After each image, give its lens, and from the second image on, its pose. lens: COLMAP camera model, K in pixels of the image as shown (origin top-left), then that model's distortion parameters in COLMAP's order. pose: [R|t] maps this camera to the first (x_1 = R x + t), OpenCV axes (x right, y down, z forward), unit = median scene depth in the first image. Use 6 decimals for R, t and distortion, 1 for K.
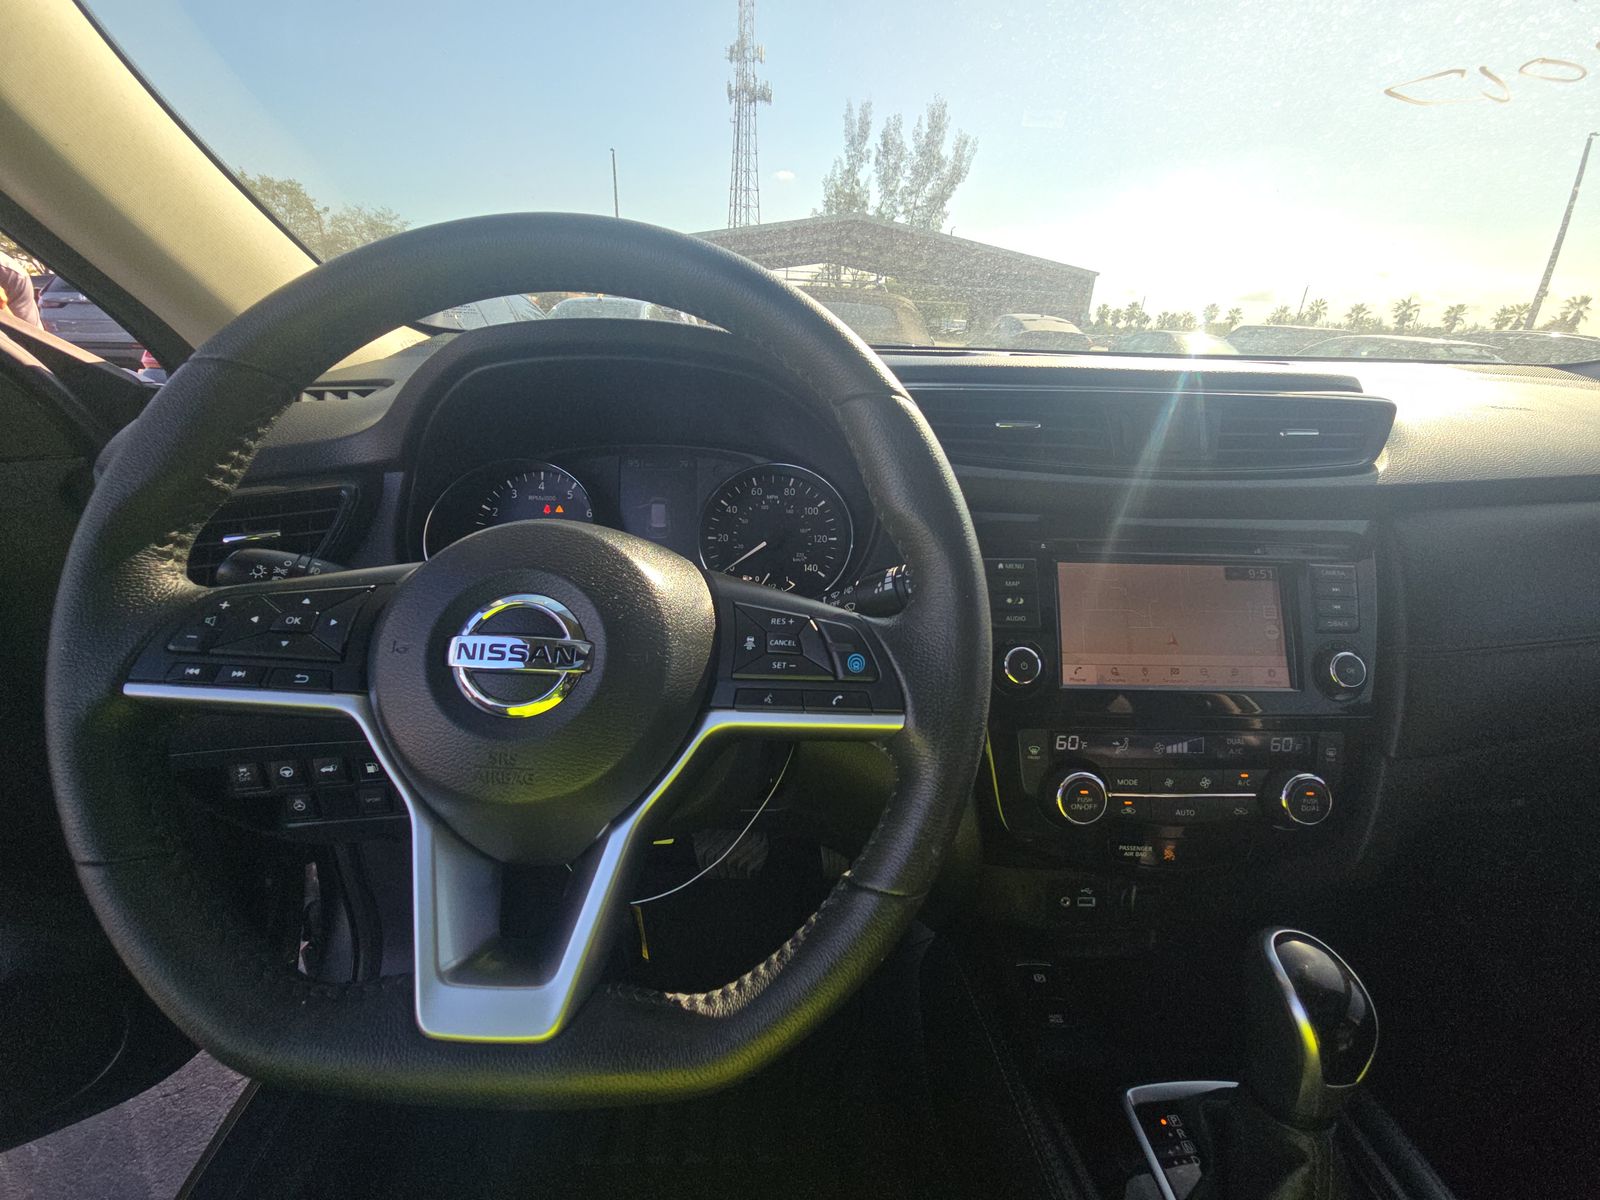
lens RADIAL K [[647.3, 0, 794.7], [0, 647.3, 596.0], [0, 0, 1]] dist [0.006557, -0.003720]
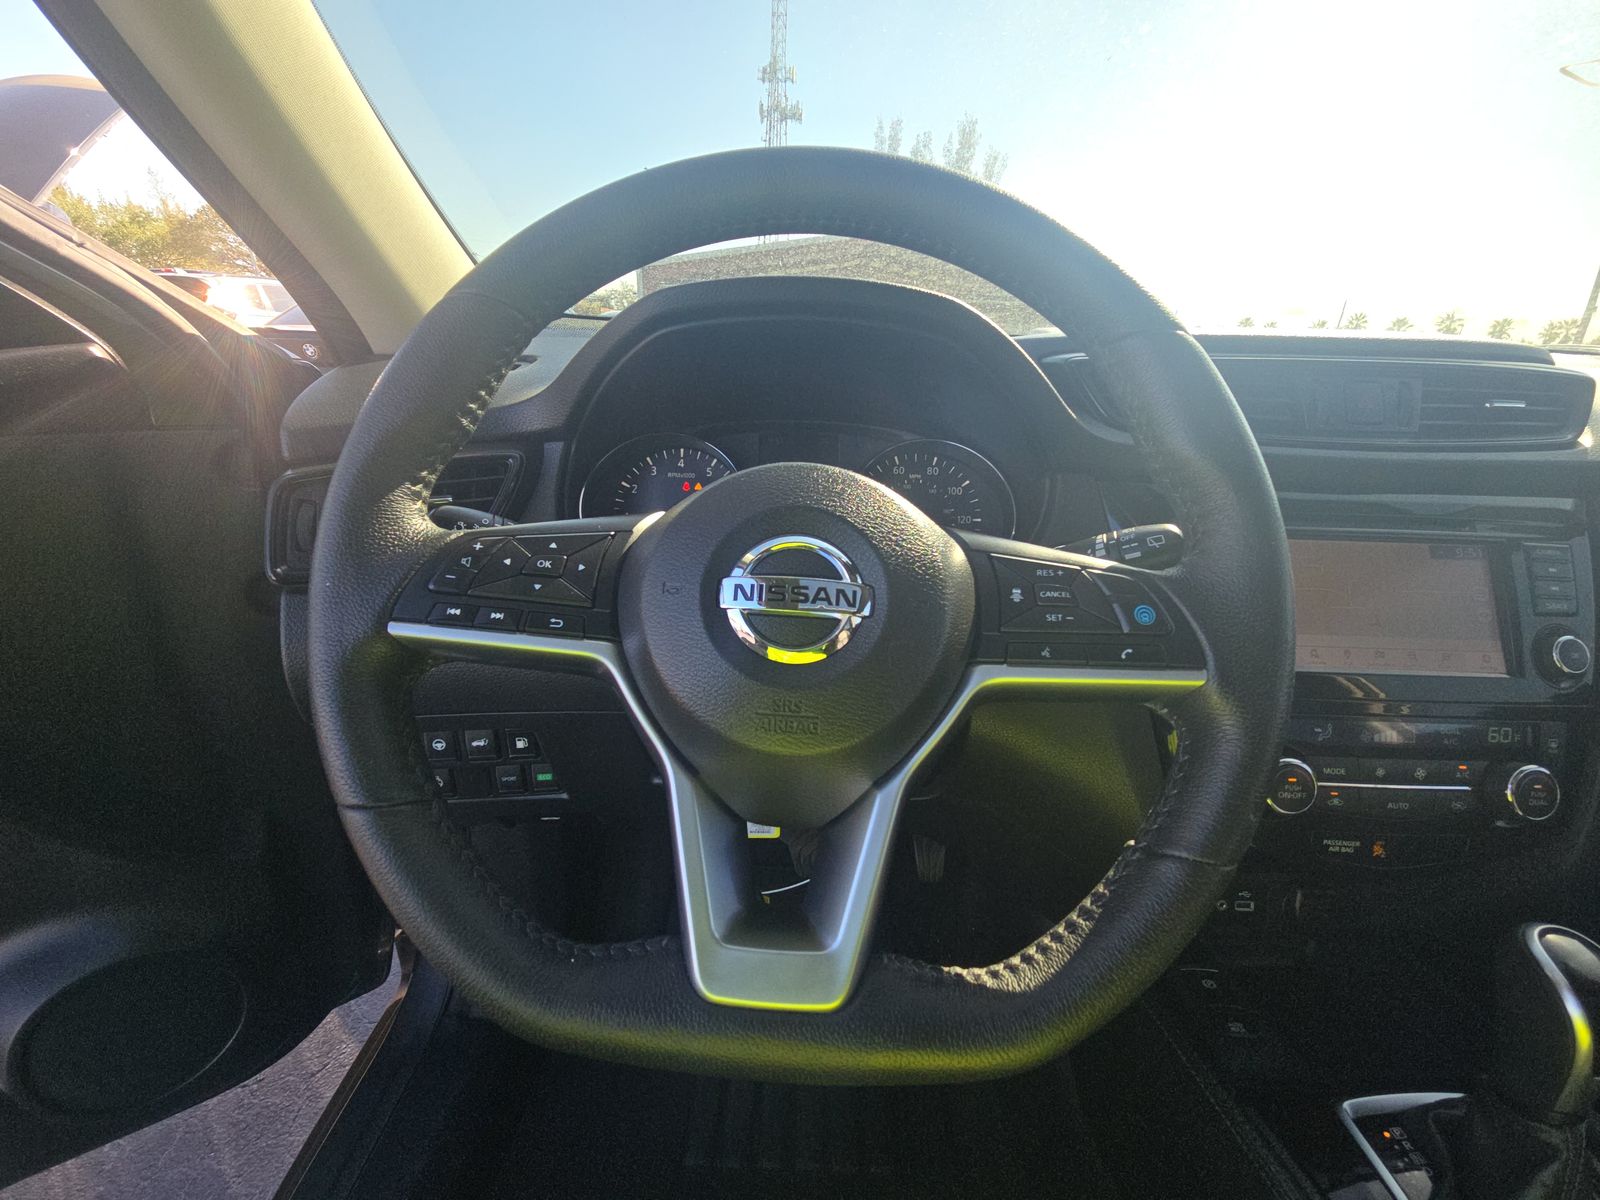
lens RADIAL K [[647.3, 0, 794.0], [0, 647.3, 597.2], [0, 0, 1]] dist [0.006557, -0.003720]
pose [[0.999363, 0.012812, -0.033296, -0.344341], [-0.013434, 0.999738, -0.018527, 0.093293], [0.033050, 0.018963, 0.999274, 0.048892]]
